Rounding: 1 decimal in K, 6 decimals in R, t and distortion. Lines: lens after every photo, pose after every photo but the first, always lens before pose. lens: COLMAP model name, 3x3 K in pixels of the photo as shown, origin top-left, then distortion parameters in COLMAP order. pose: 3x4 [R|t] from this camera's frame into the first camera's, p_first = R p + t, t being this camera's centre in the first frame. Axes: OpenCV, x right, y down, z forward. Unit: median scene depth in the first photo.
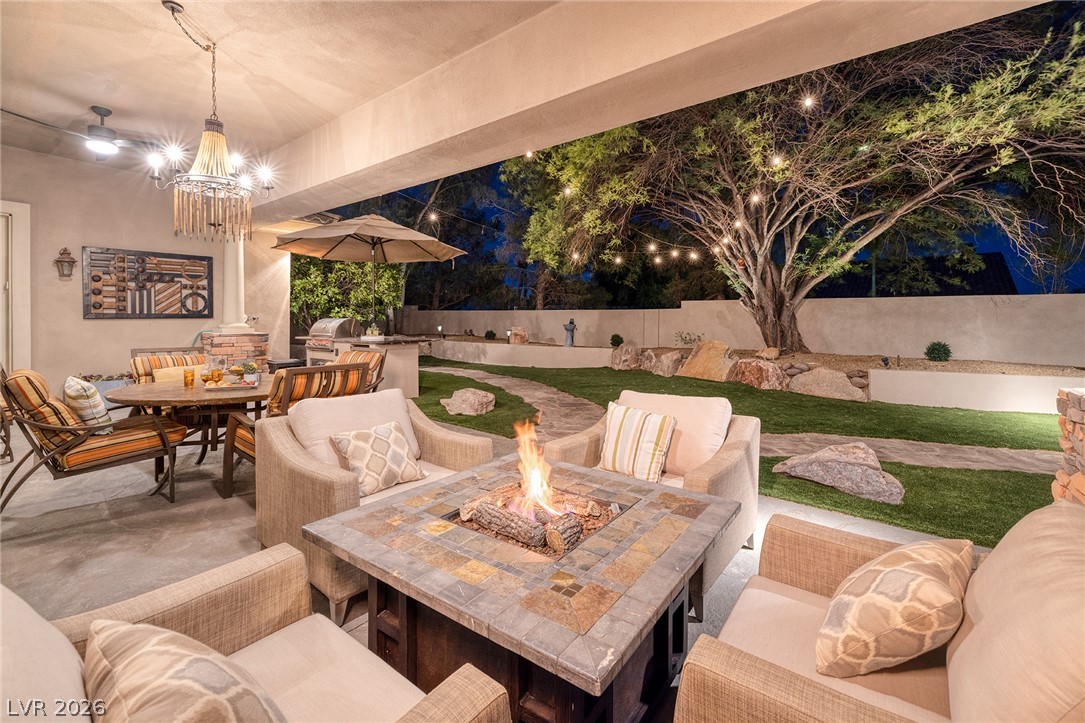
lens RADIAL K [[452.4, 0, 542.2], [0, 452.4, 320.1], [0, 0, 1]] dist [0.001173, 0.000239]
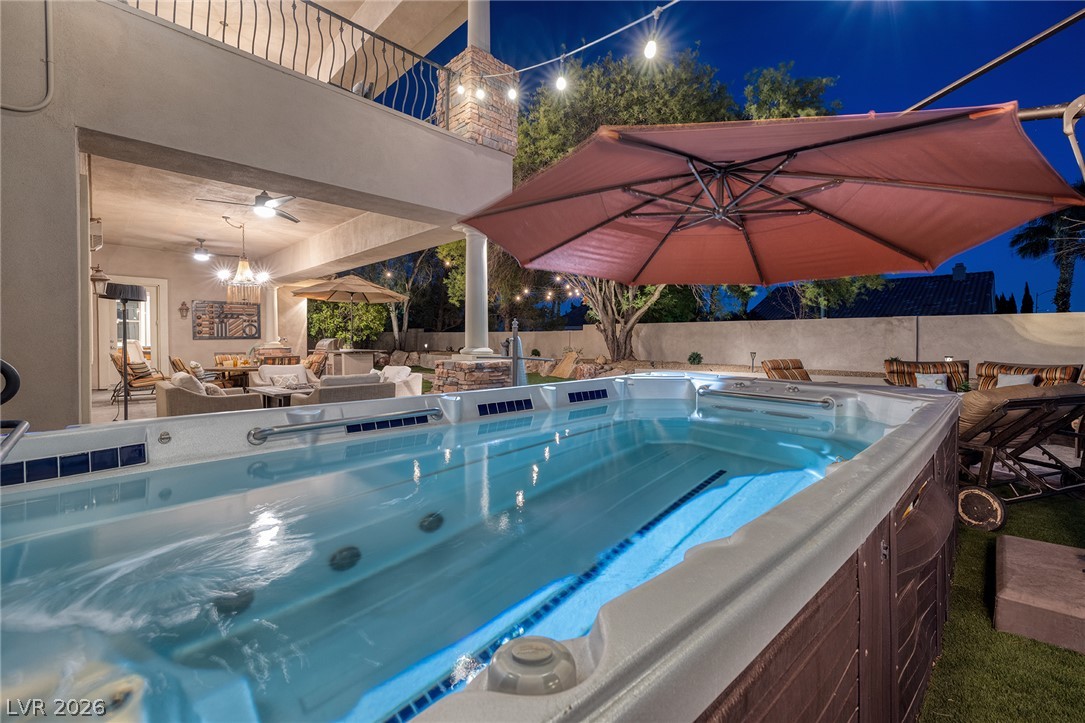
lens RADIAL K [[444.5, 0, 545.8], [0, 444.5, 344.5], [0, 0, 1]] dist [-0.000057, 0.000038]
pose [[0.993757, -0.003811, -0.111500, 0.507732], [0.004896, 0.999943, 0.009463, 0.006297], [0.111458, -0.009950, 0.993719, -0.525181]]
